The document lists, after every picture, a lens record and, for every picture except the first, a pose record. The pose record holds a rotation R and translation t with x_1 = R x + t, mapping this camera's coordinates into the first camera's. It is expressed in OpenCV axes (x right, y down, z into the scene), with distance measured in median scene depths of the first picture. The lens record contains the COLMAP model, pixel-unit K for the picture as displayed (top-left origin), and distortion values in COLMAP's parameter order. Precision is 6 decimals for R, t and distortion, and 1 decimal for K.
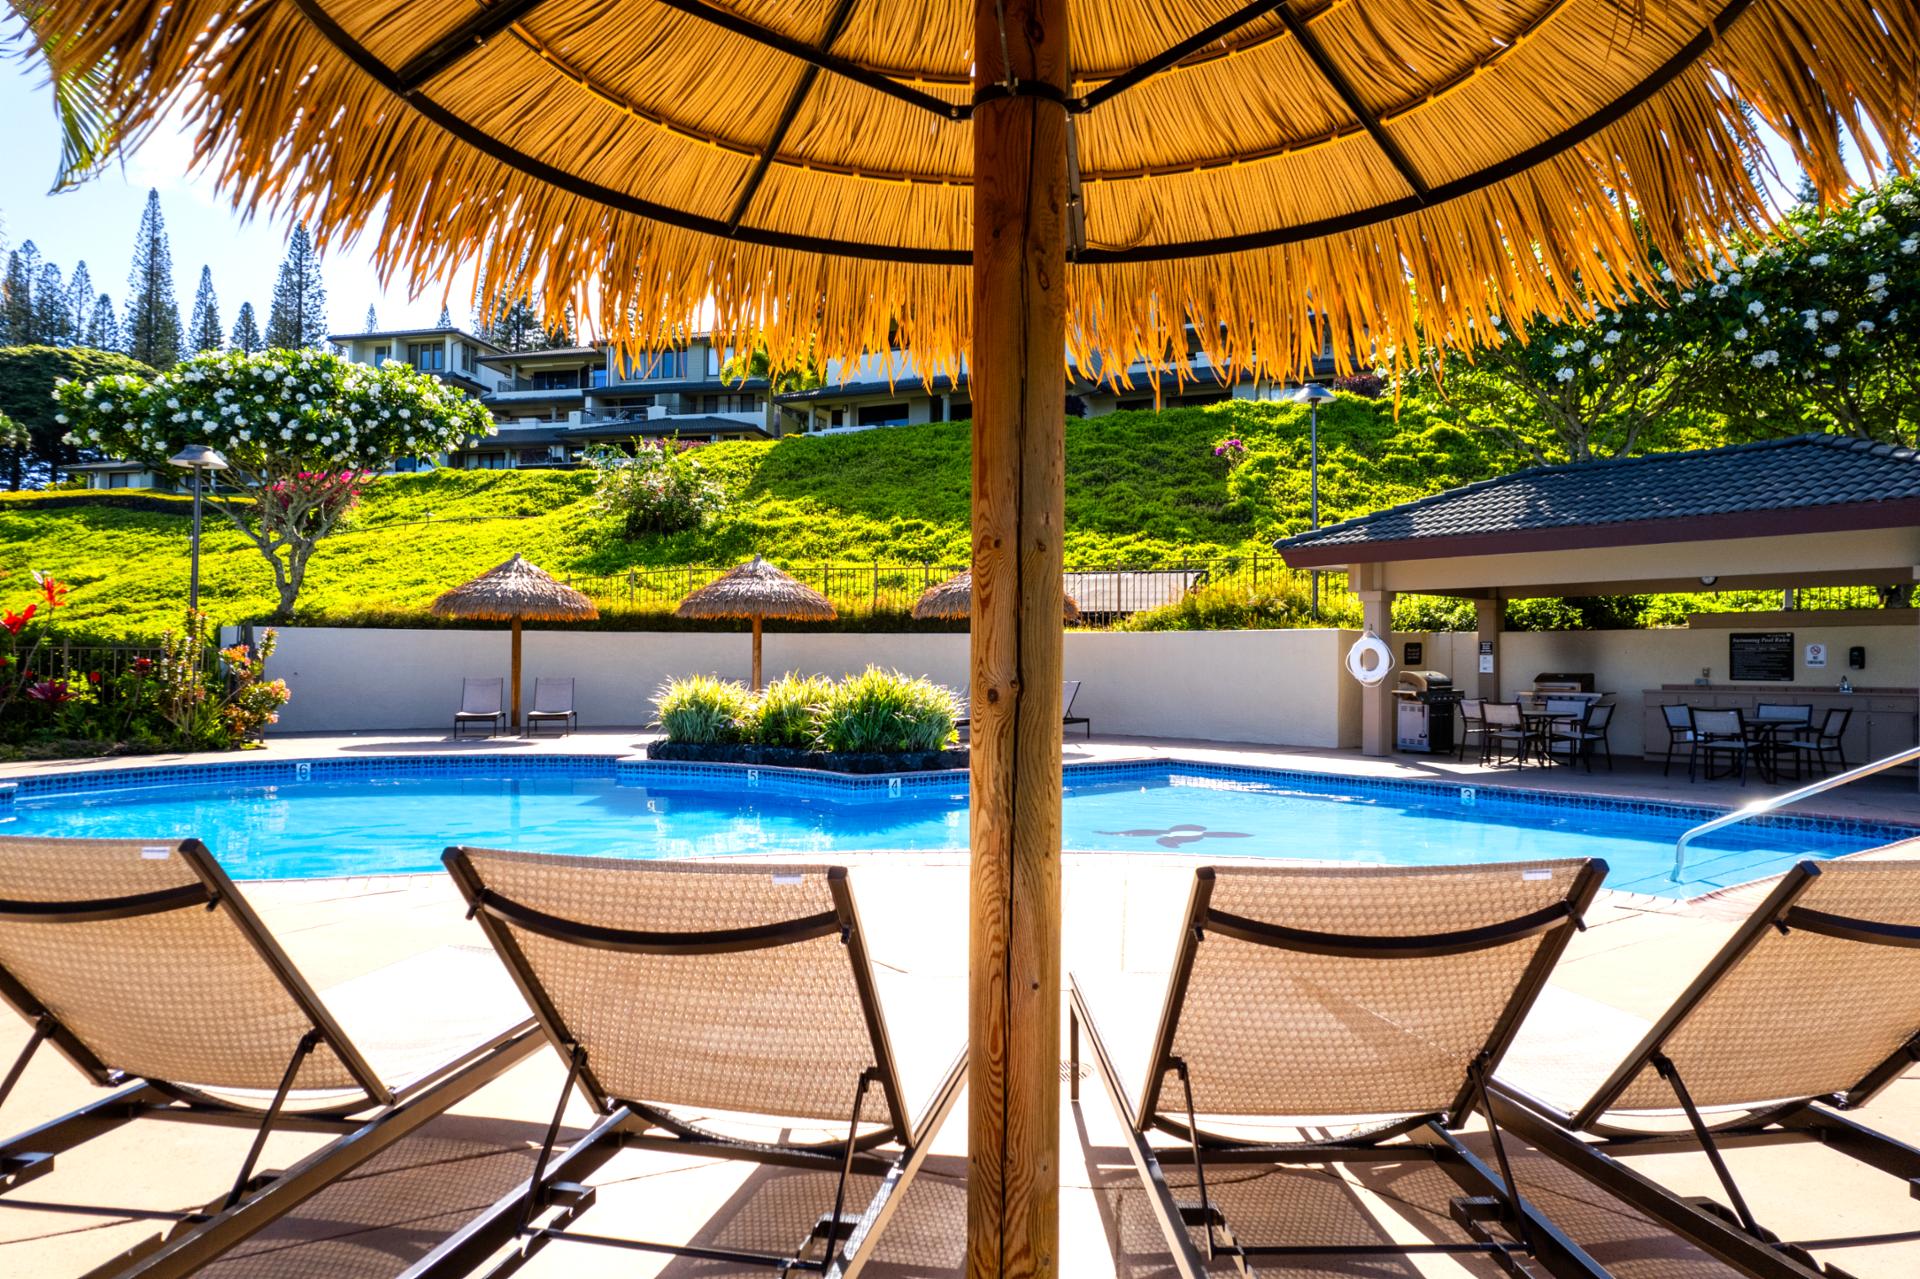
lens RADIAL K [[1212.0, 0, 971.8], [0, 1212.0, 651.0], [0, 0, 1]] dist [-0.076392, 0.065166]
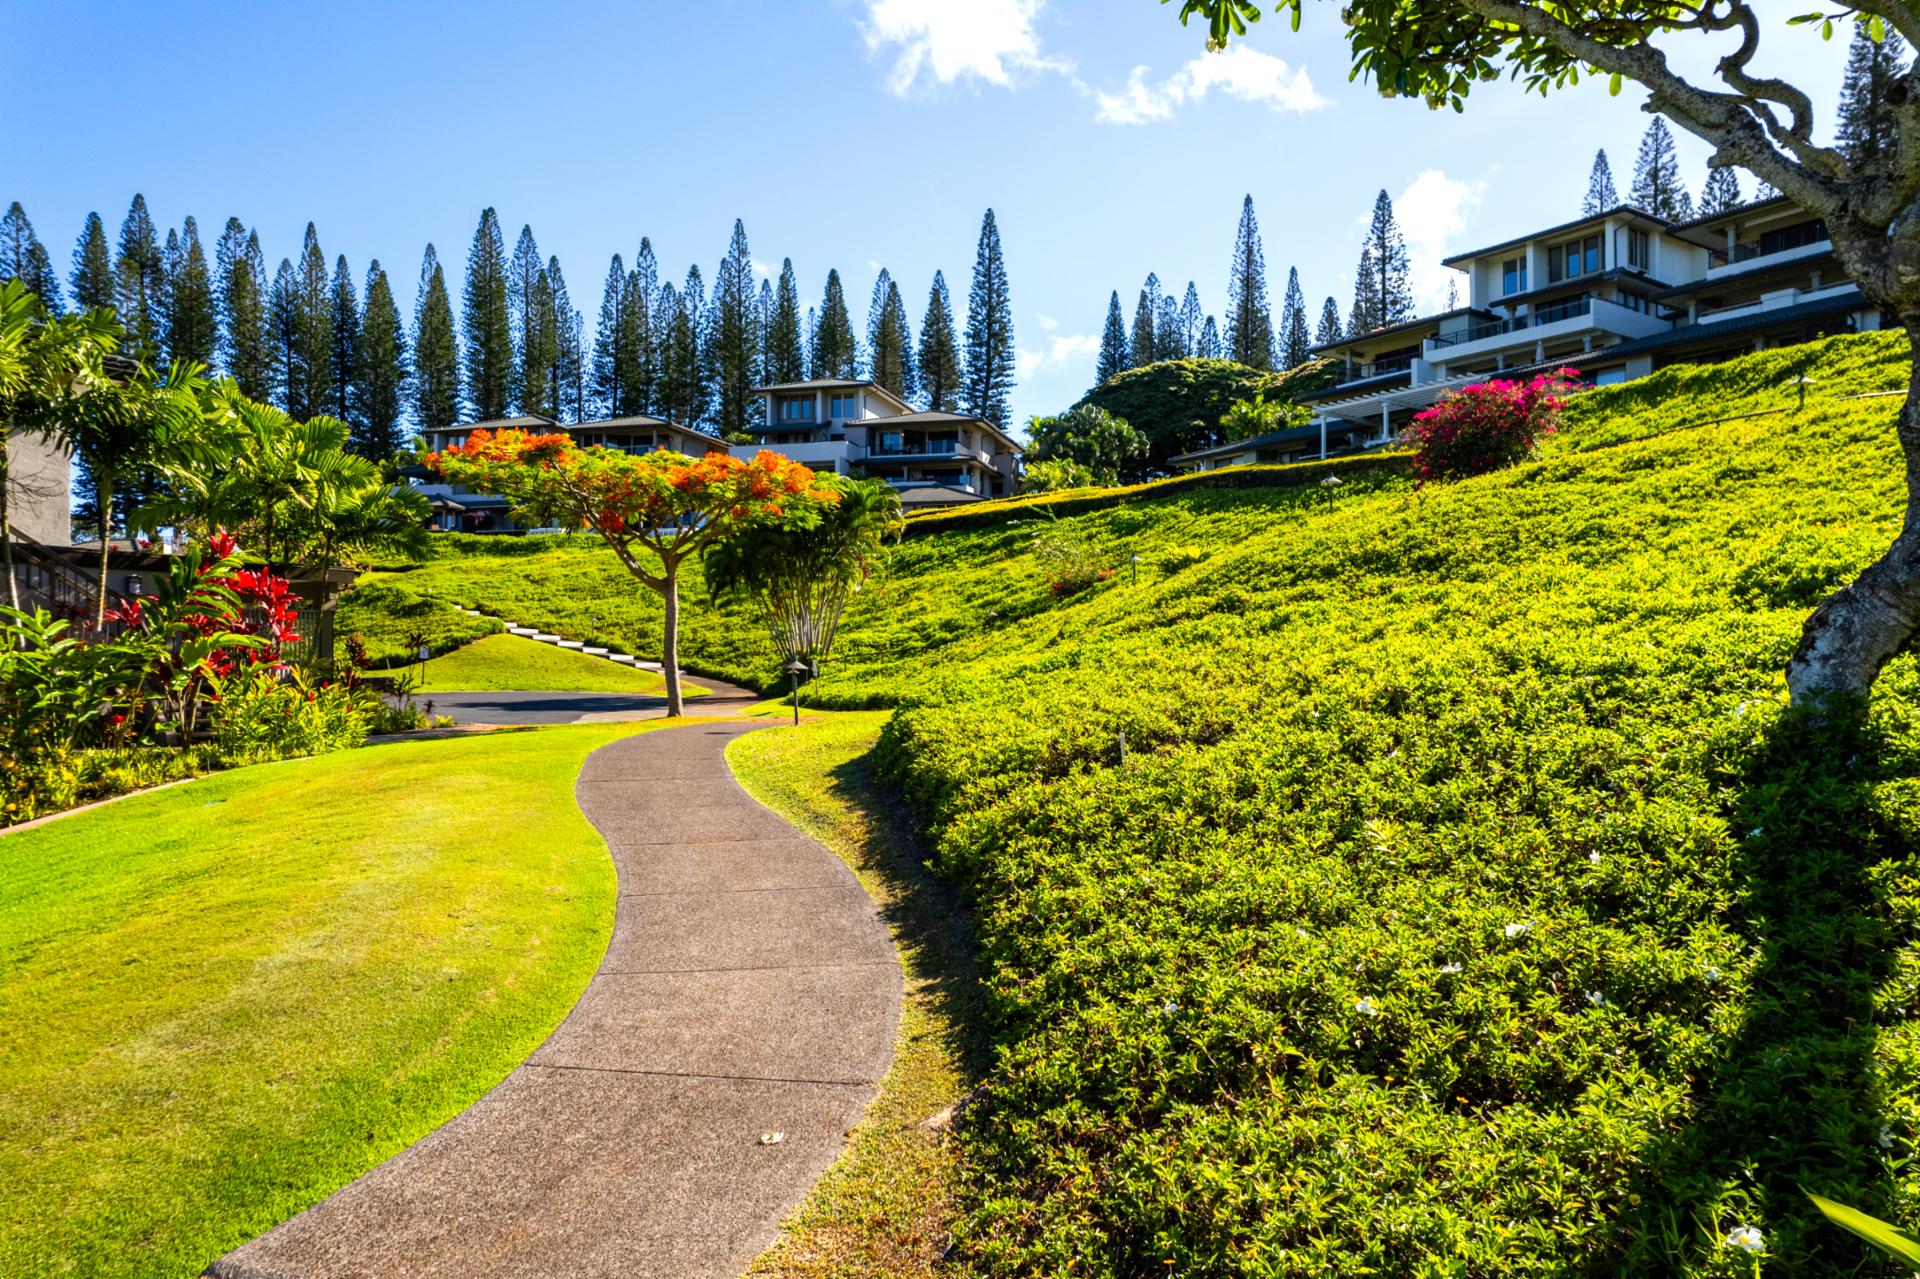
lens RADIAL K [[1212.0, 0, 971.8], [0, 1212.0, 651.0], [0, 0, 1]] dist [-0.076392, 0.065166]
pose [[0.675532, -0.004919, -0.737315, -0.232979], [0.004358, 0.999987, -0.002679, -0.008275], [0.737318, -0.001404, 0.675544, 0.321389]]
